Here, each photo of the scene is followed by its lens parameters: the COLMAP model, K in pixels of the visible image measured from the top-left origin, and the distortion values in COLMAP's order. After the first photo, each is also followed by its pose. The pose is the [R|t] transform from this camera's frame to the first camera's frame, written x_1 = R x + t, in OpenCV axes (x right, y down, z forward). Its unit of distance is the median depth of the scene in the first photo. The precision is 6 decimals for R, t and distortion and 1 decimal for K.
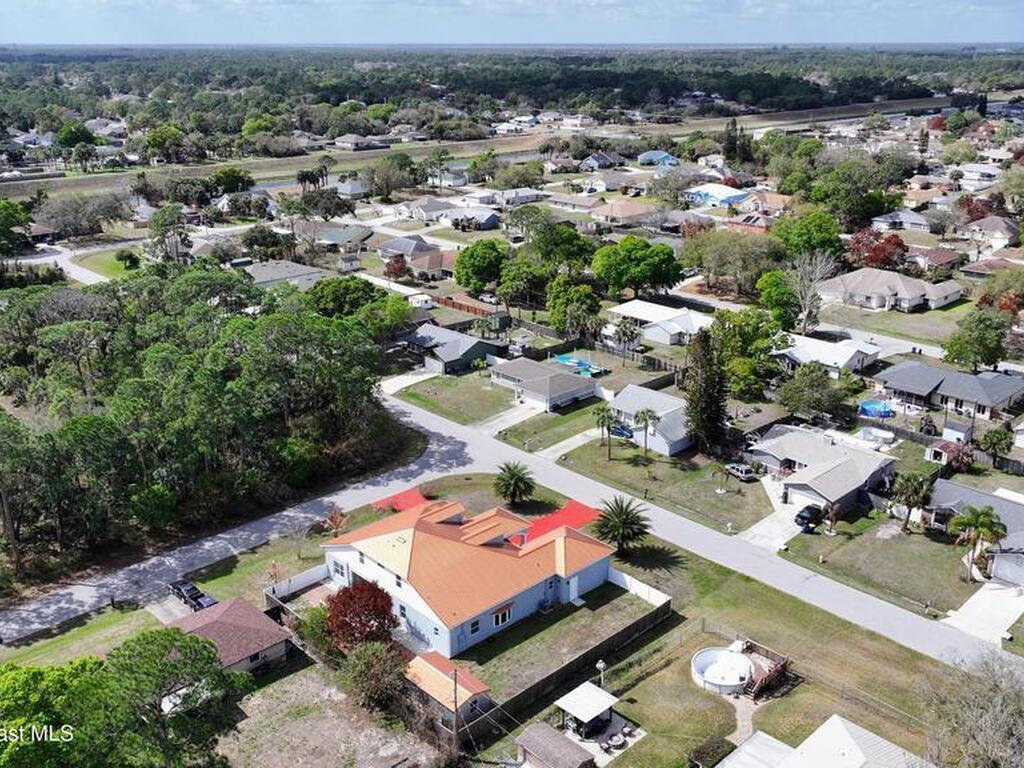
lens RADIAL K [[946.0, 0, 513.8], [0, 946.0, 381.8], [0, 0, 1]] dist [0.013987, 0.000000]
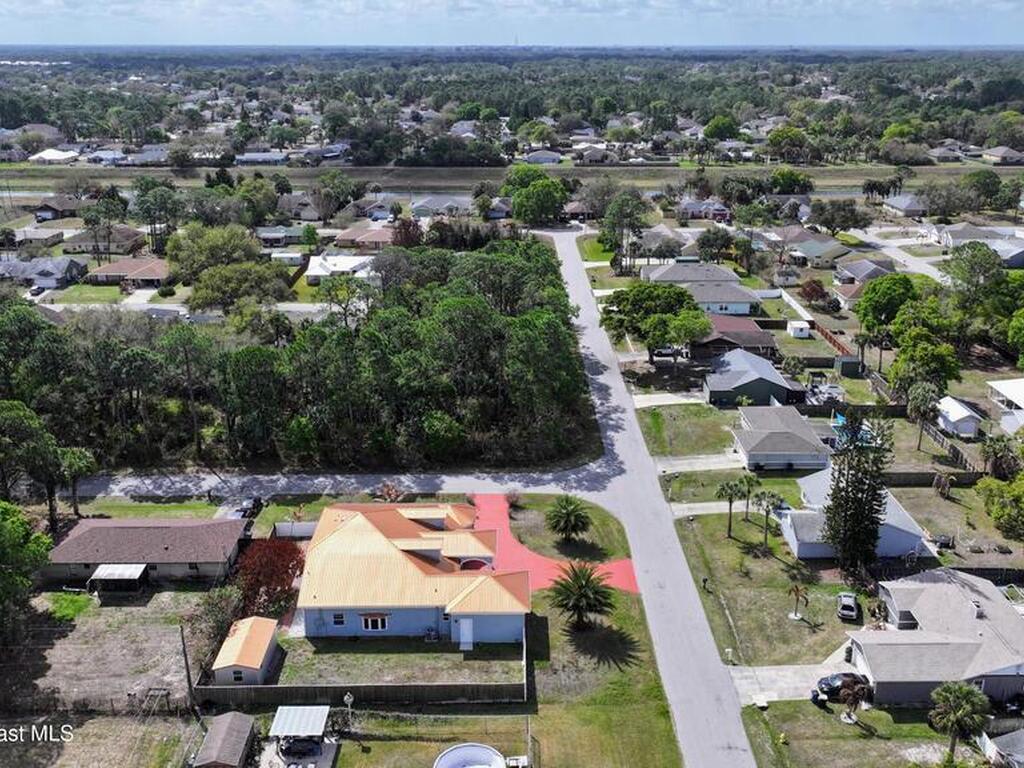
lens RADIAL K [[946.0, 0, 509.8], [0, 946.0, 383.6], [0, 0, 1]] dist [0.013987, 0.000000]
pose [[0.736661, 0.230215, -0.635871, 0.461356], [-0.230069, 0.969502, 0.084469, -0.075926], [0.635924, 0.084069, 0.767159, 0.219052]]
